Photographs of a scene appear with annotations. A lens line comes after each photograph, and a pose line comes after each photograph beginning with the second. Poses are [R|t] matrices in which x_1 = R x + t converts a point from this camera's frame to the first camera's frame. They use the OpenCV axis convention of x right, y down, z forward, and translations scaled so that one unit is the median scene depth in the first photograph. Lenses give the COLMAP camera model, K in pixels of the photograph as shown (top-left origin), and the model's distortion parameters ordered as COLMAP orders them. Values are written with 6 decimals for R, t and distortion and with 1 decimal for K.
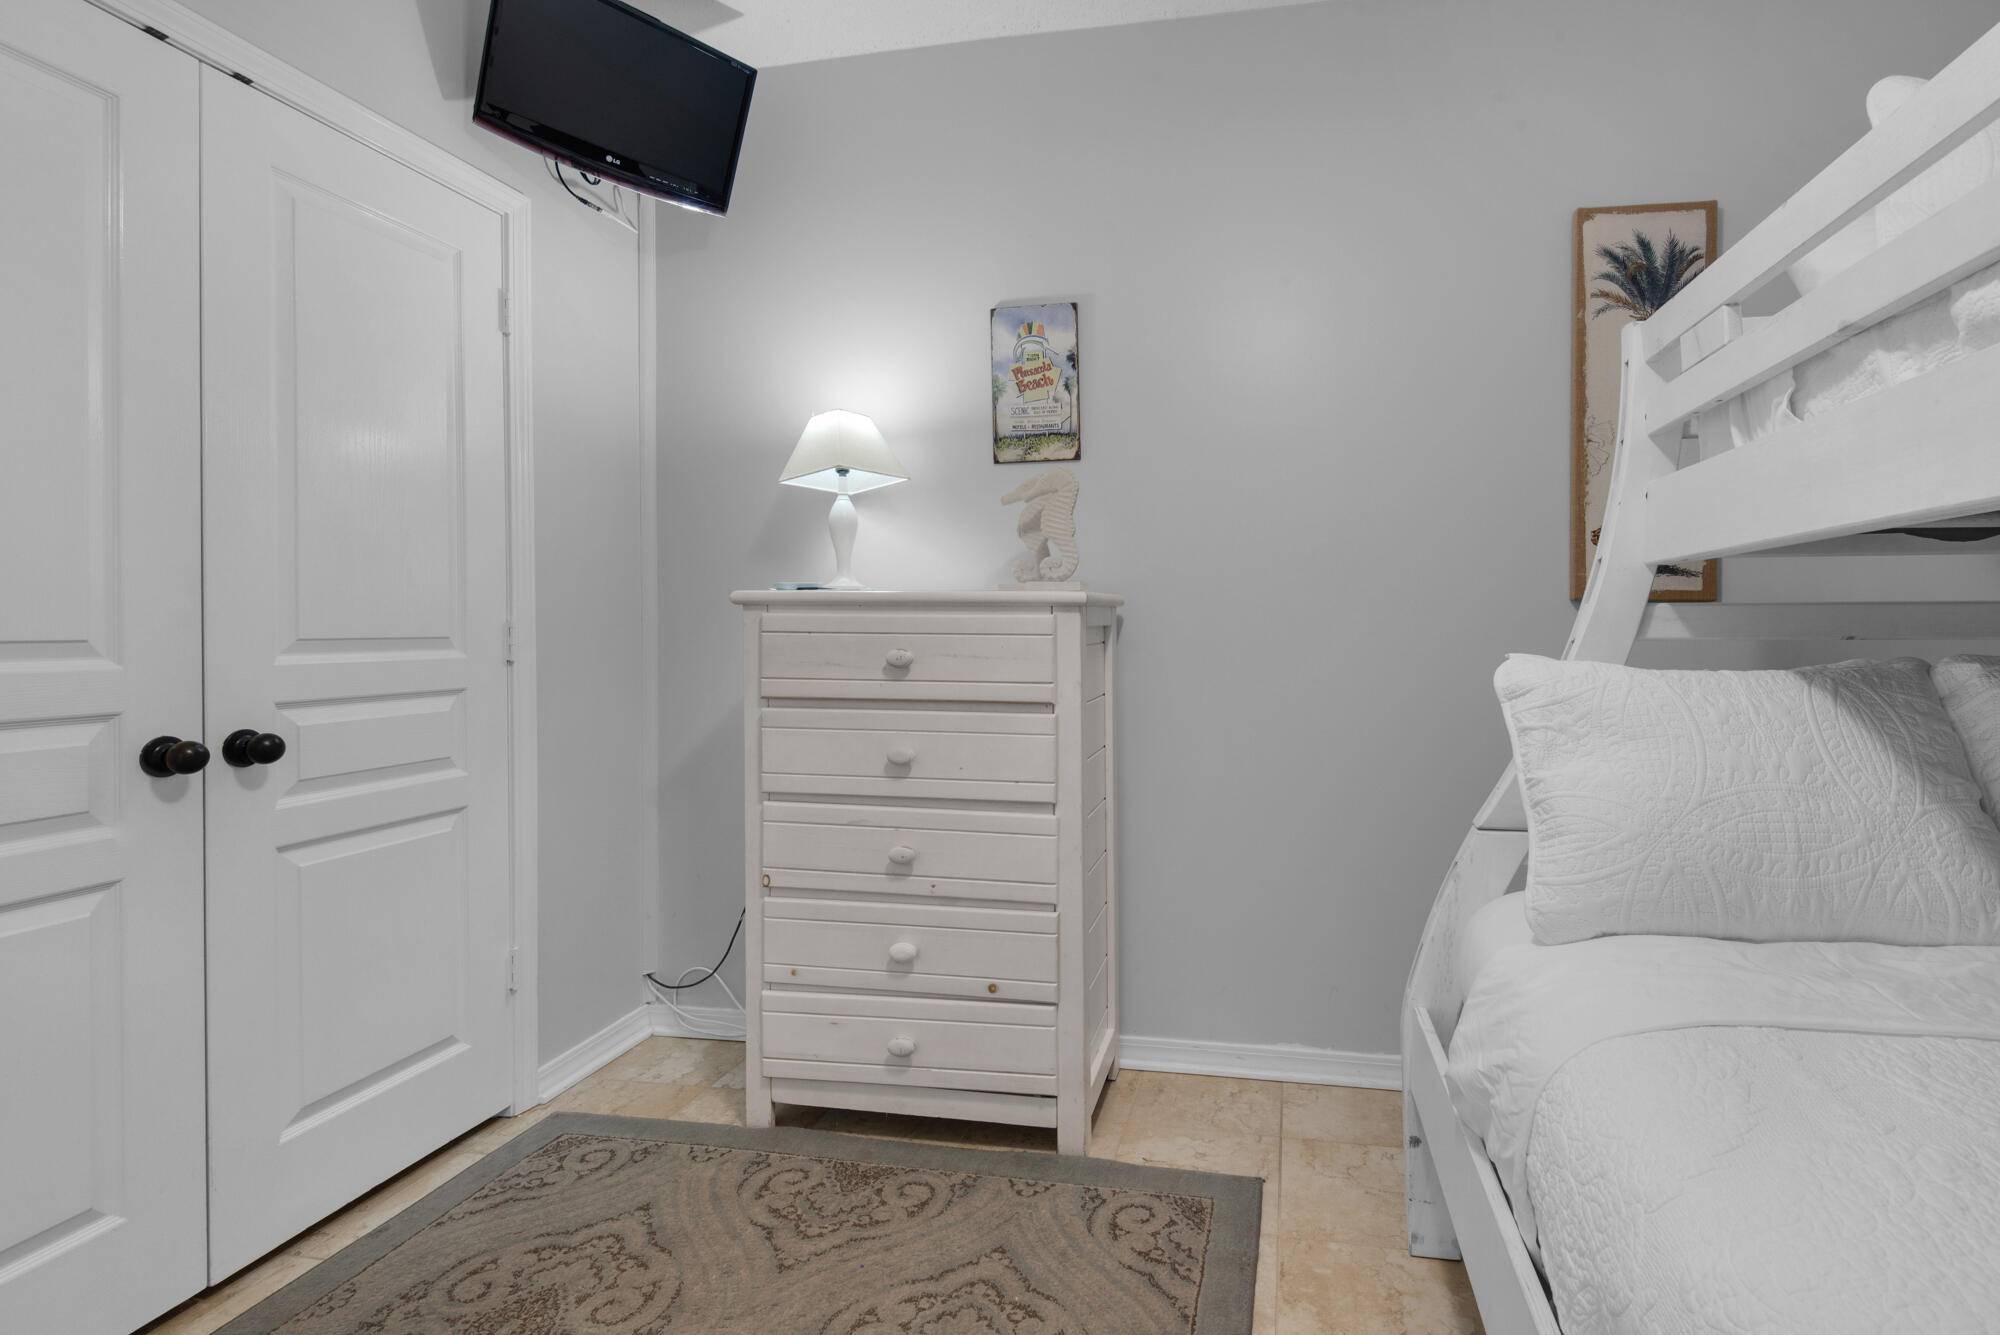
lens RADIAL K [[994.7, 0, 999.3], [0, 994.7, 636.9], [0, 0, 1]] dist [0.040541, -0.038850]
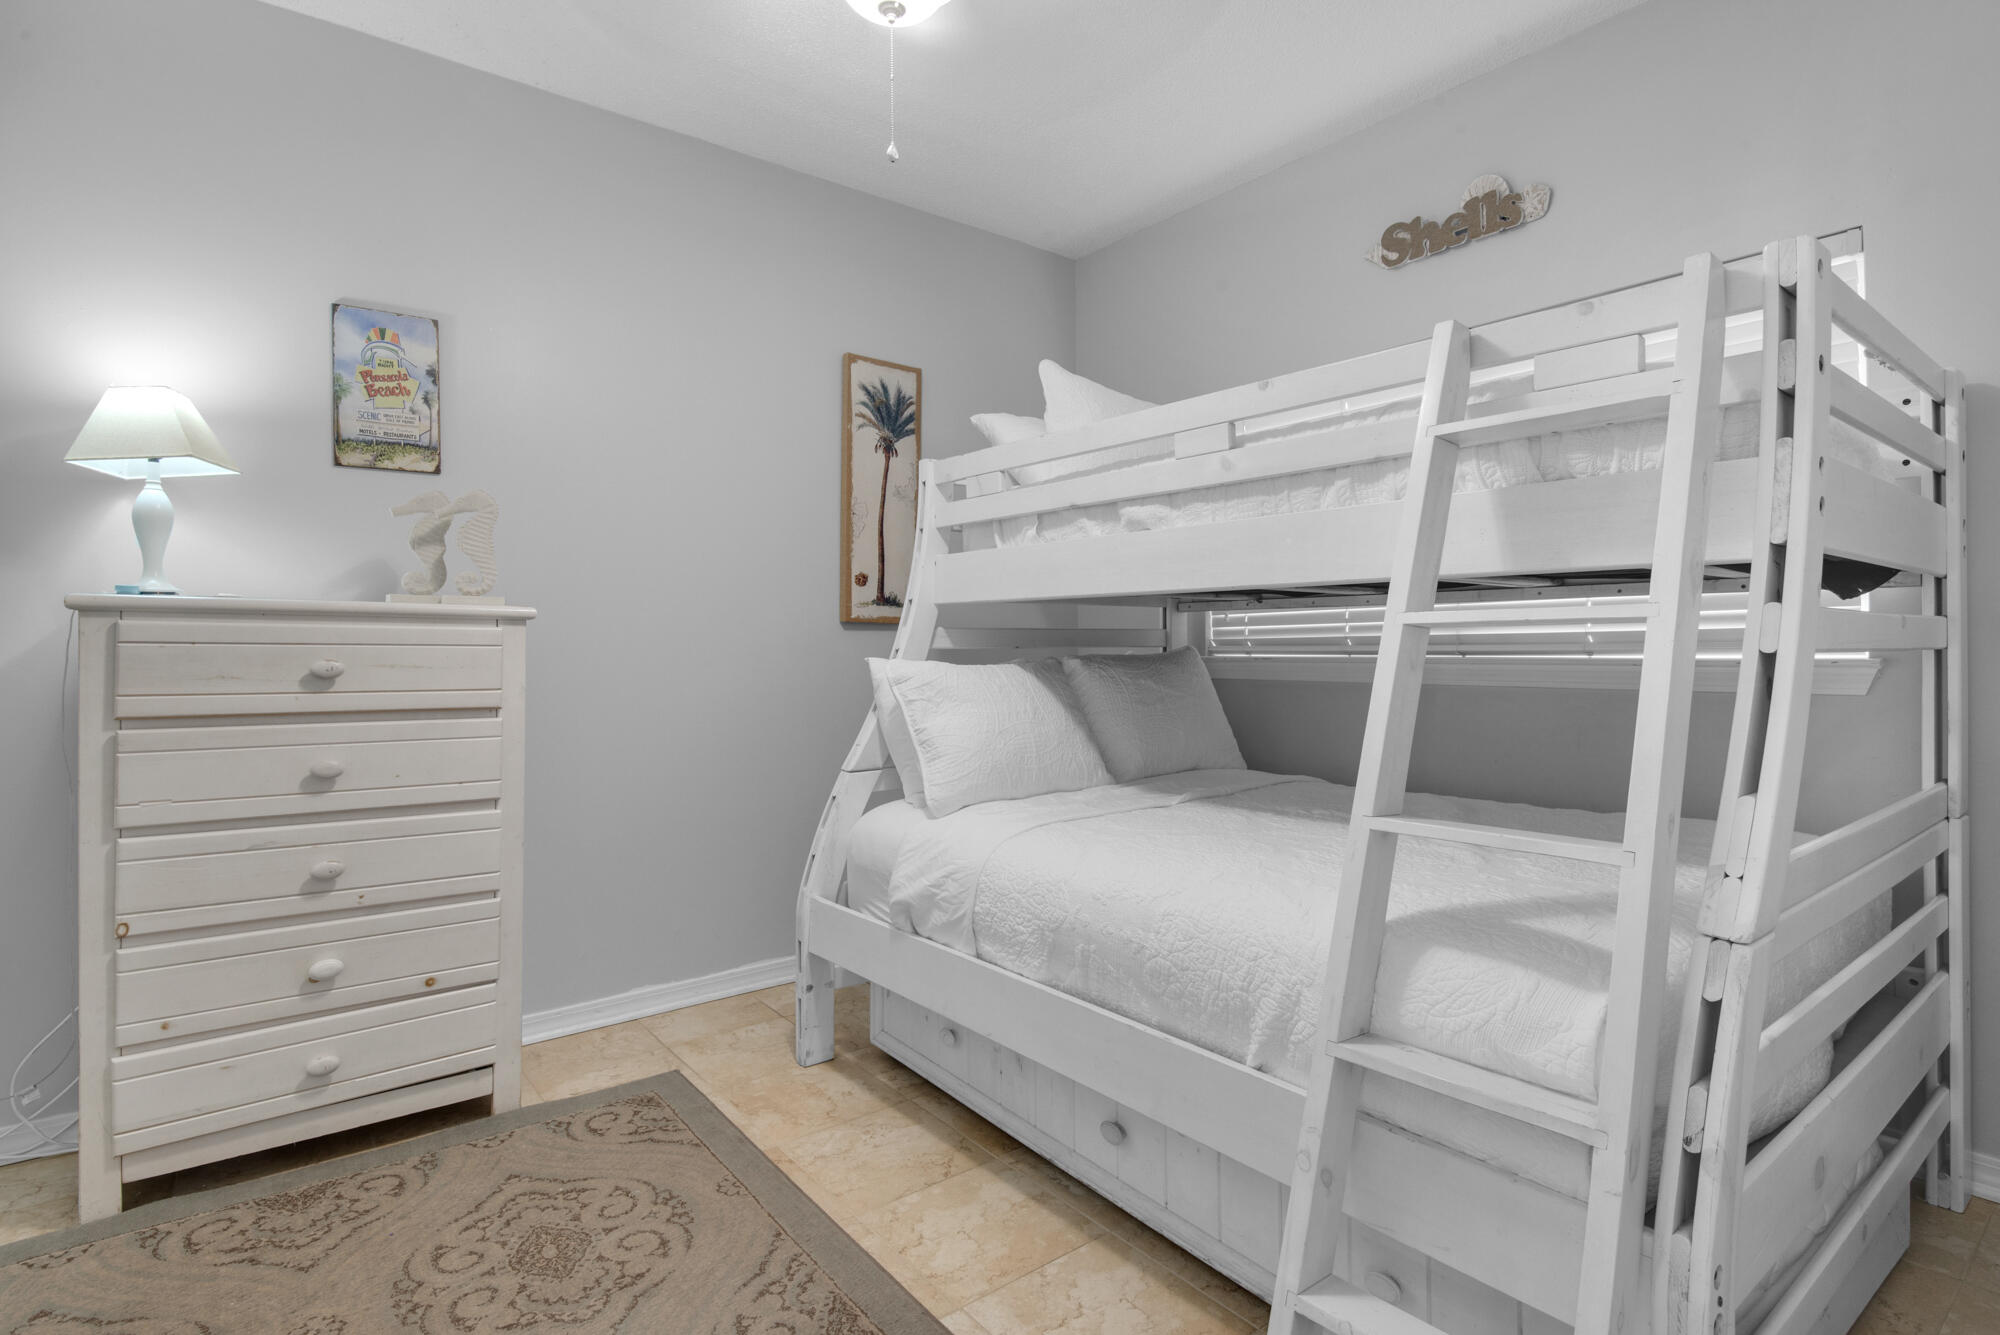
lens RADIAL K [[993.4, 0, 1016.6], [0, 993.4, 666.2], [0, 0, 1]] dist [0.019549, -0.020357]
pose [[0.662706, -0.015121, 0.748727, -0.359487], [0.002104, 0.999830, 0.018330, 0.001470], [-0.748877, -0.010572, 0.662625, -0.147443]]
